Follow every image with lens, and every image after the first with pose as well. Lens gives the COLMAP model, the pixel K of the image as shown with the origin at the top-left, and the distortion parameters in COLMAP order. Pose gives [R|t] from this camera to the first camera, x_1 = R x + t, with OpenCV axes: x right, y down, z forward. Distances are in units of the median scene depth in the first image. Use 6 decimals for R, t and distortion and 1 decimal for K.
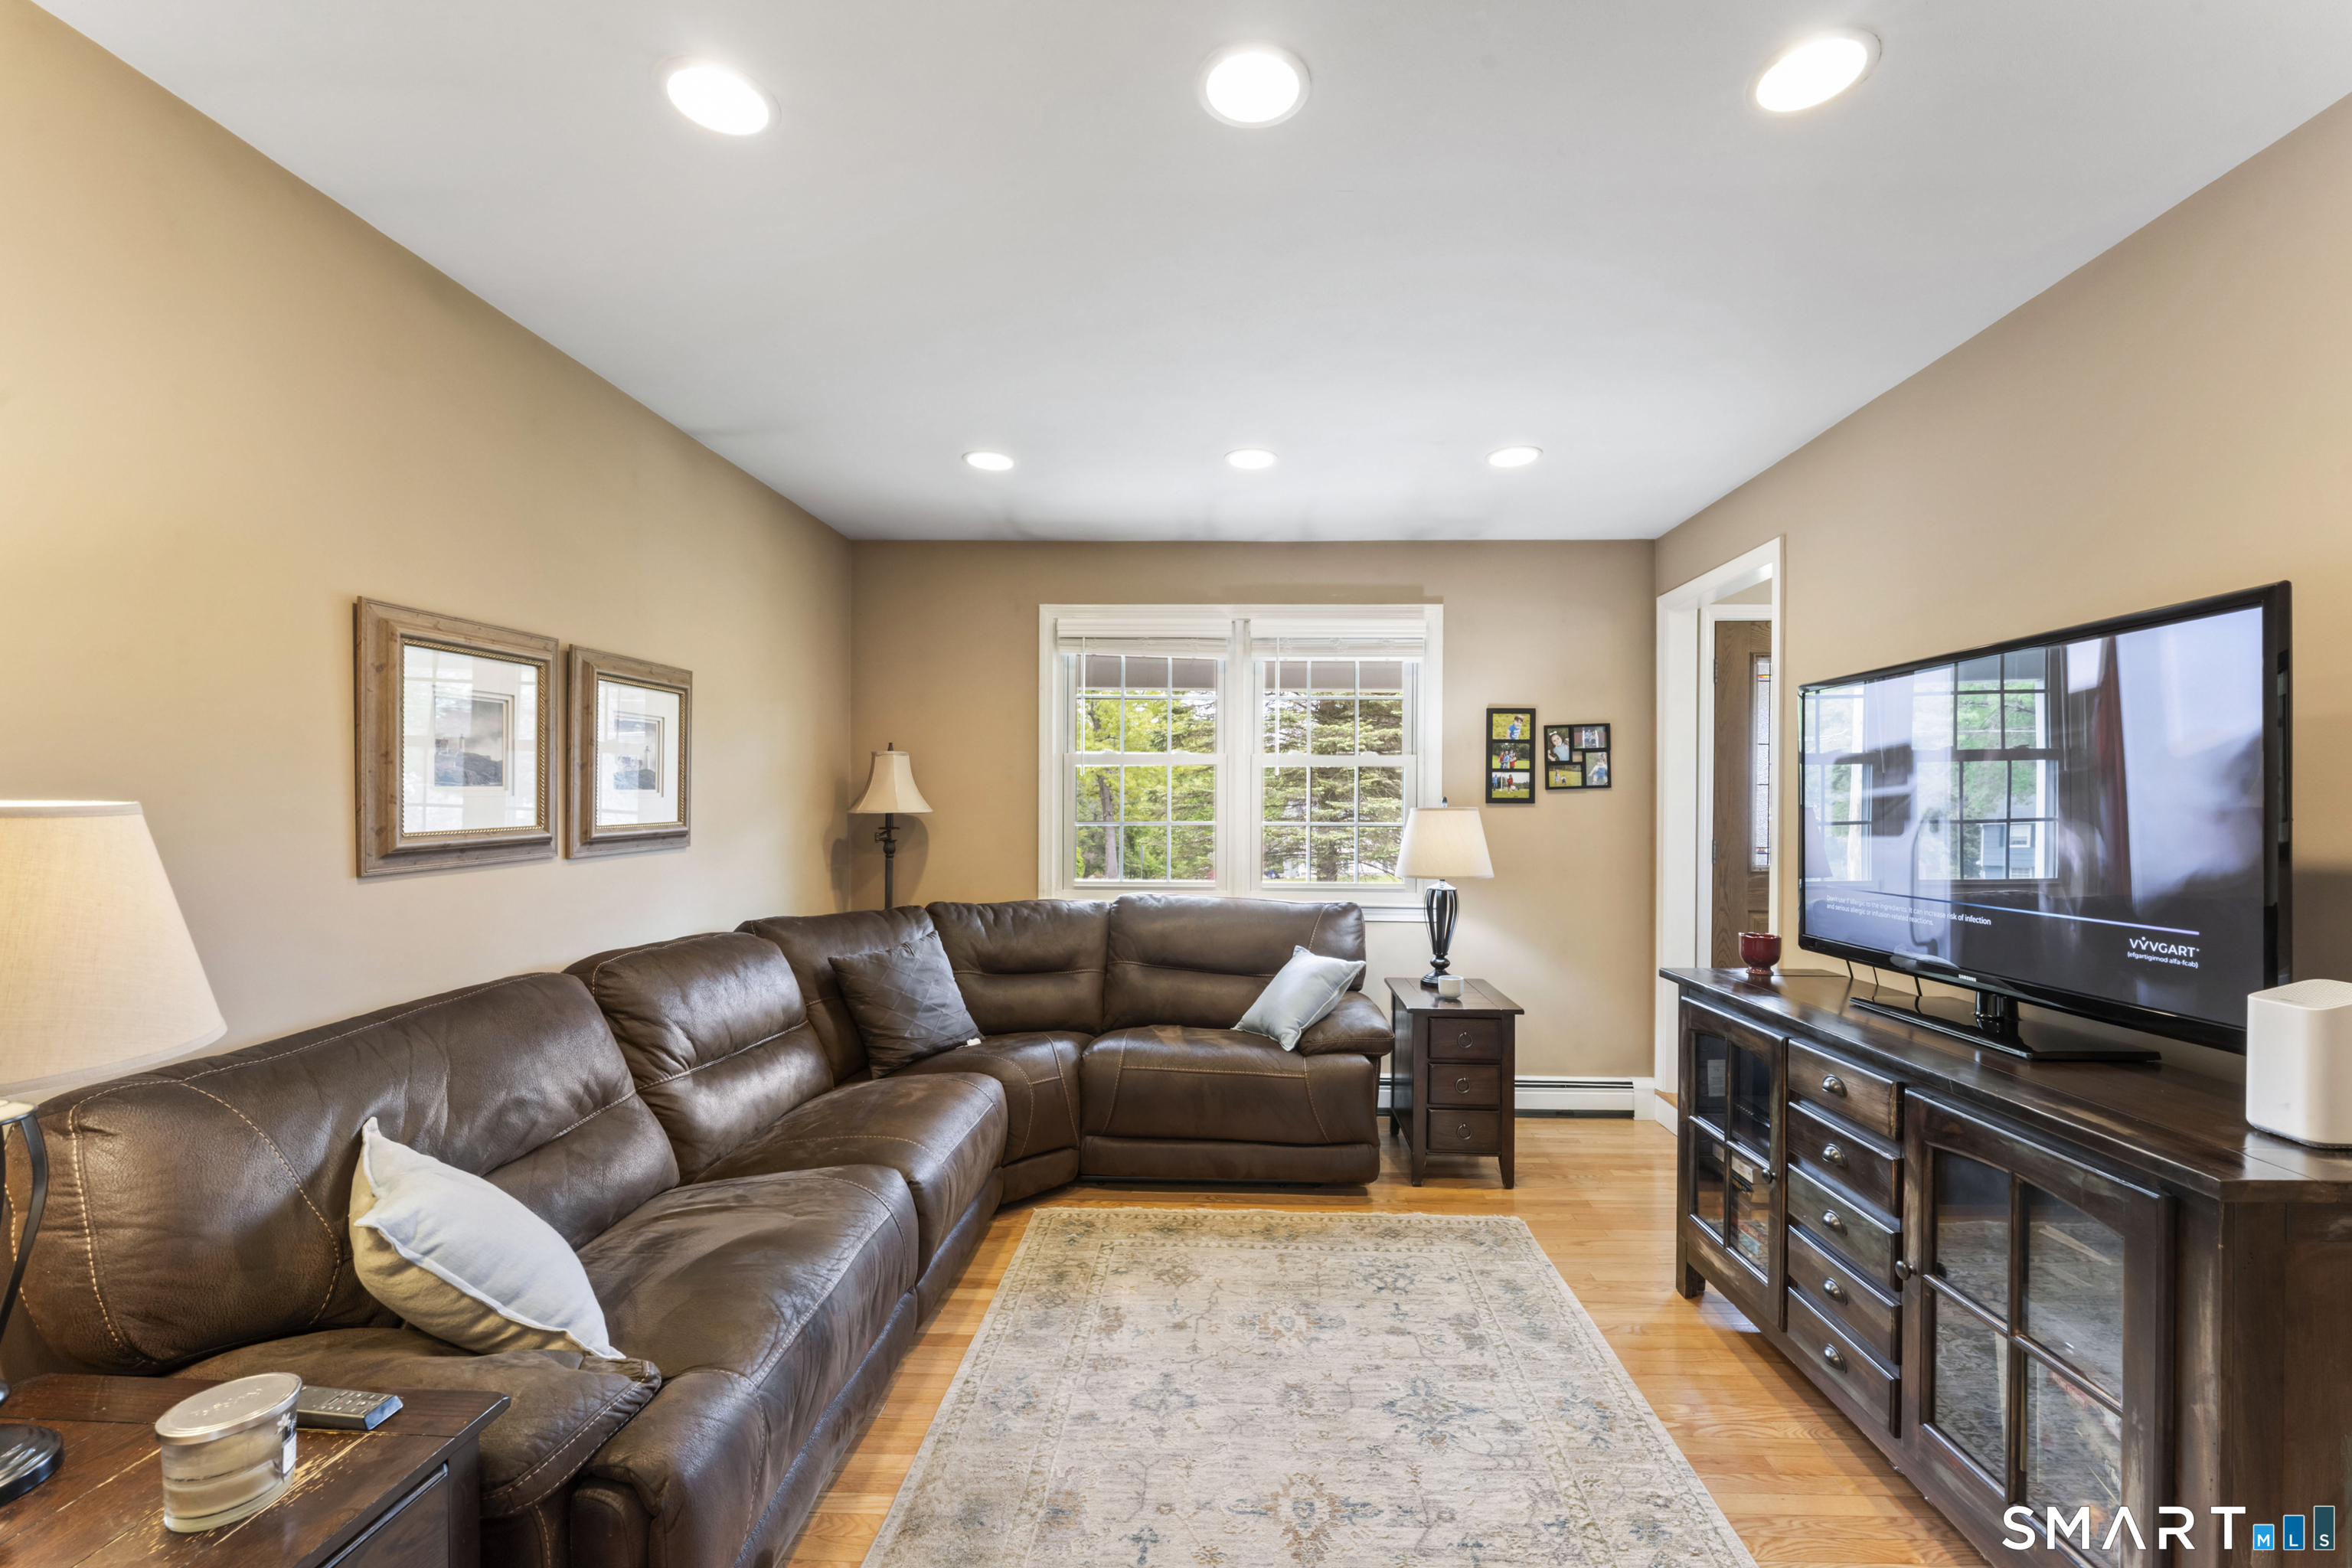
lens RADIAL K [[949.4, 0, 1198.1], [0, 949.4, 795.8], [0, 0, 1]] dist [-0.004229, -0.000572]
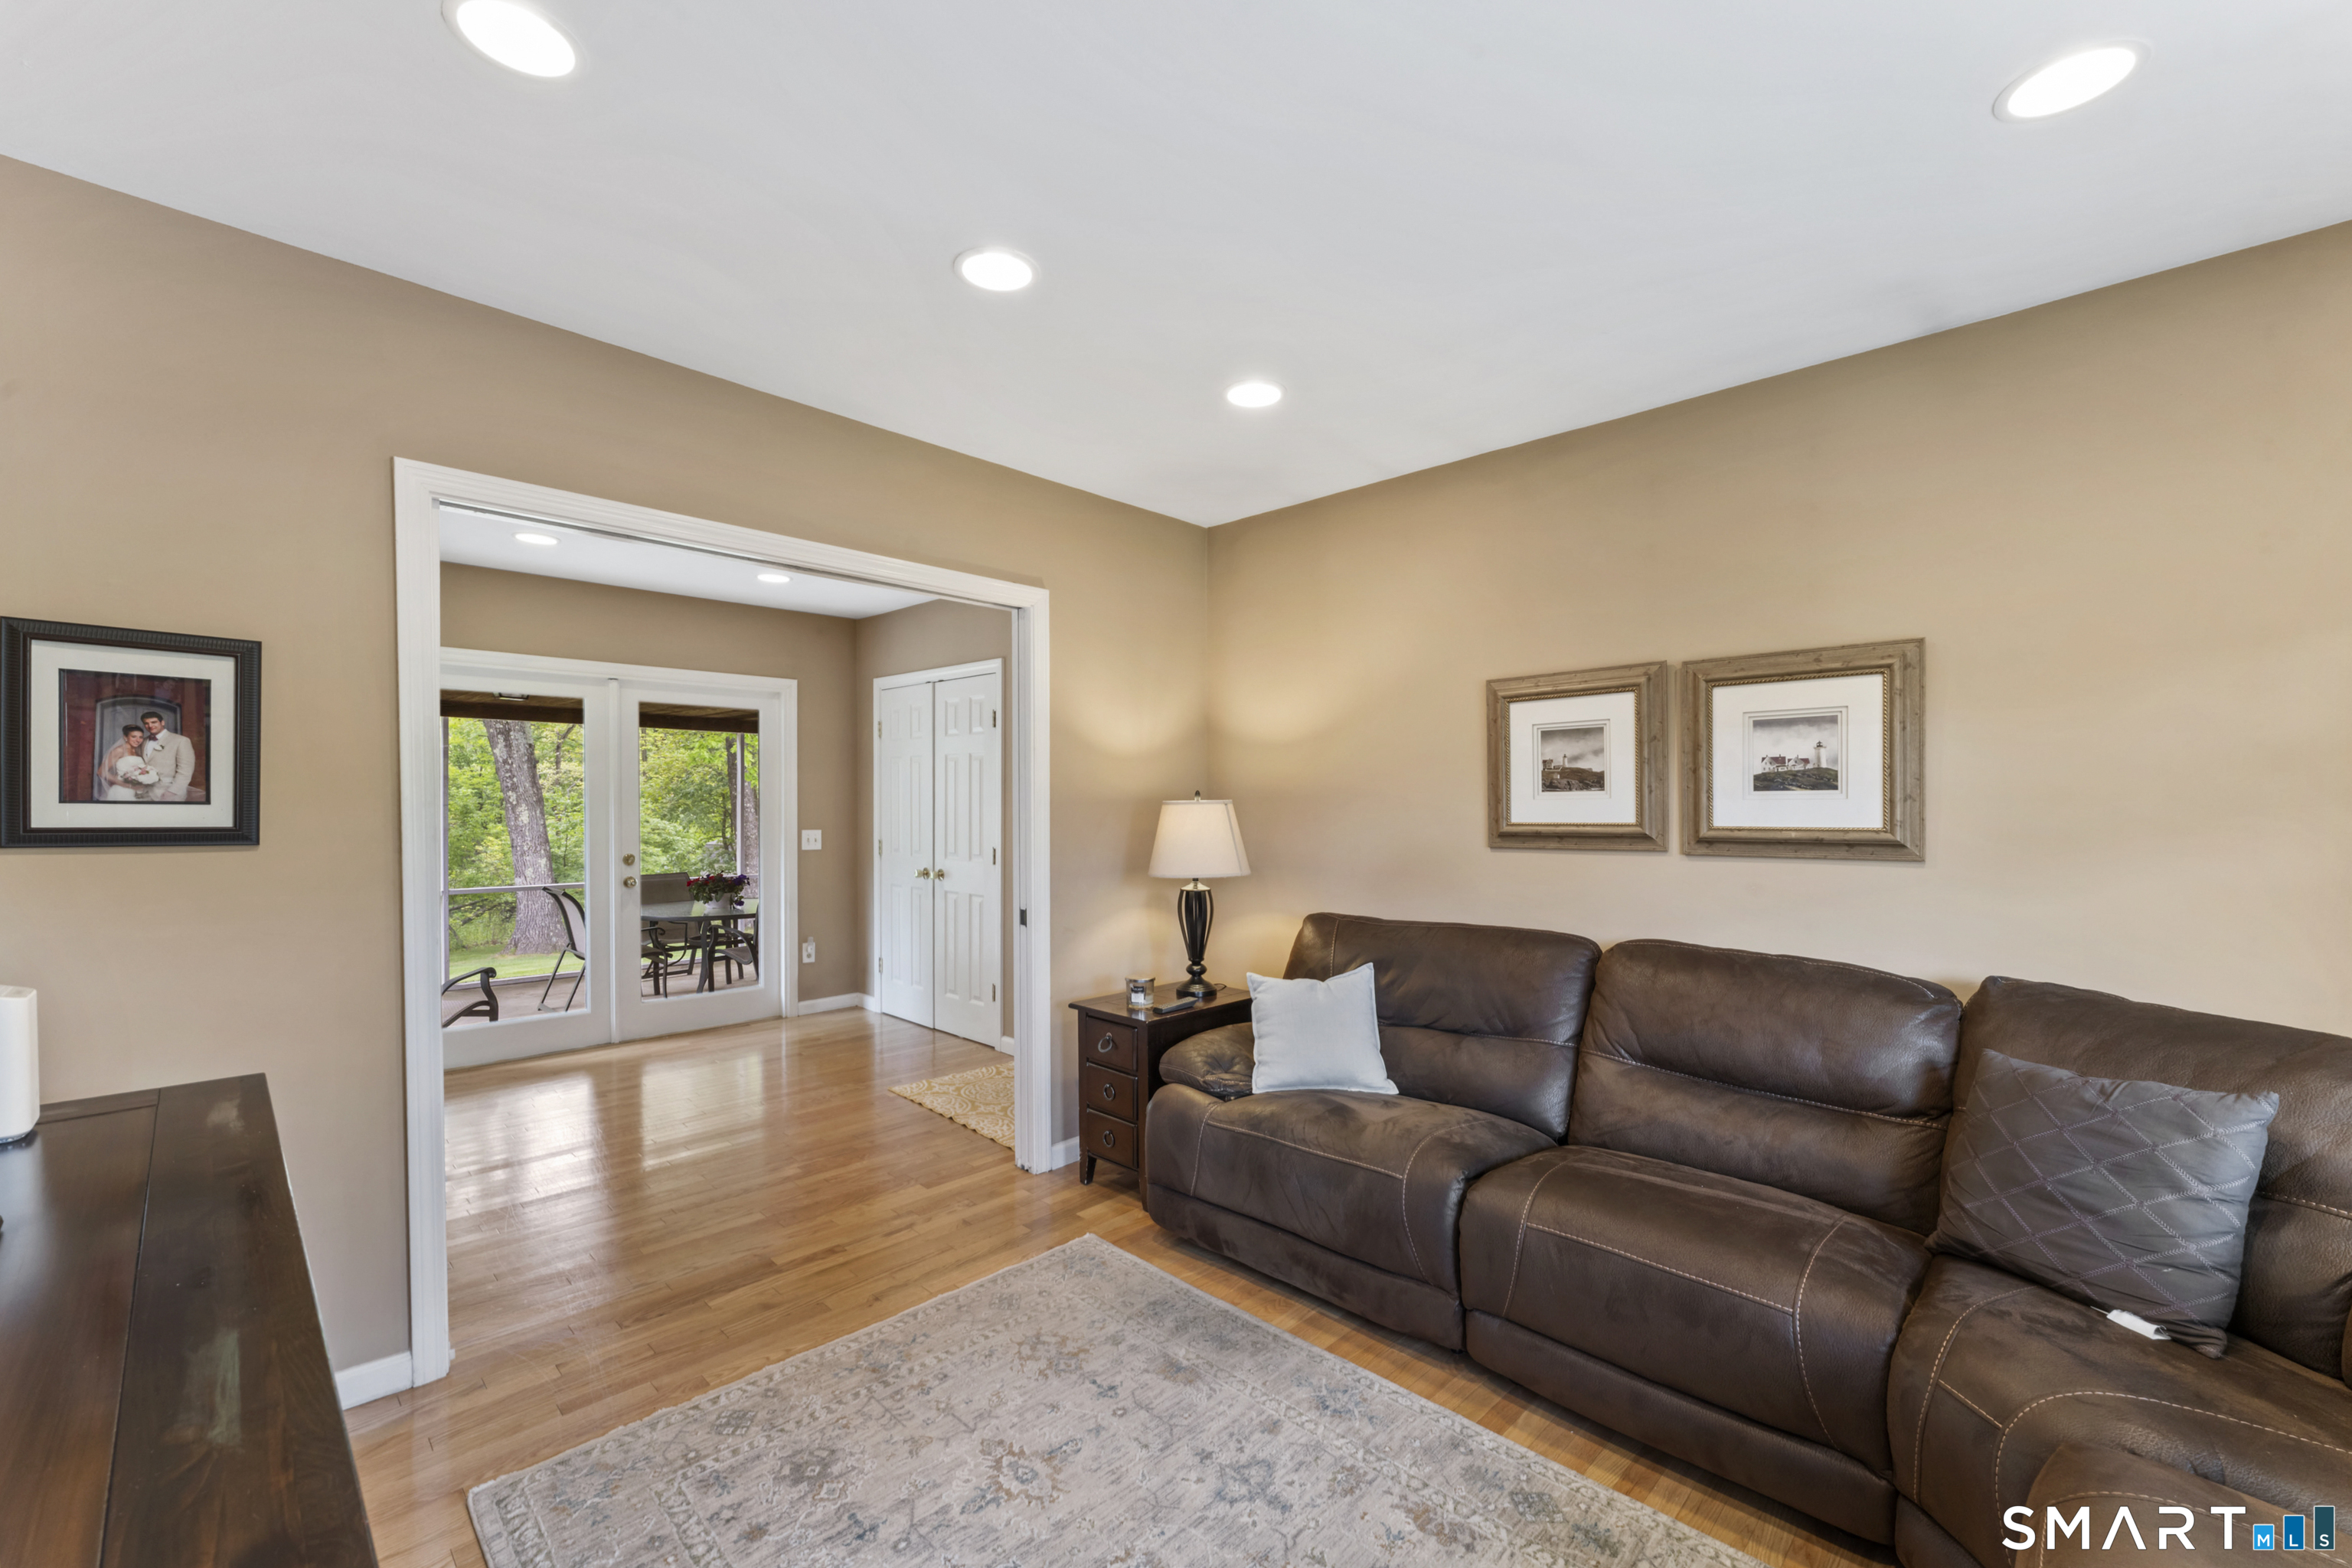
lens RADIAL K [[949.4, 0, 1184.9], [0, 949.4, 798.1], [0, 0, 1]] dist [-0.004229, -0.000572]
pose [[-0.651555, -0.011213, -0.758519, 0.622567], [-0.004402, 0.999930, -0.011000, 0.016894], [0.758589, -0.003828, -0.651559, 1.420704]]
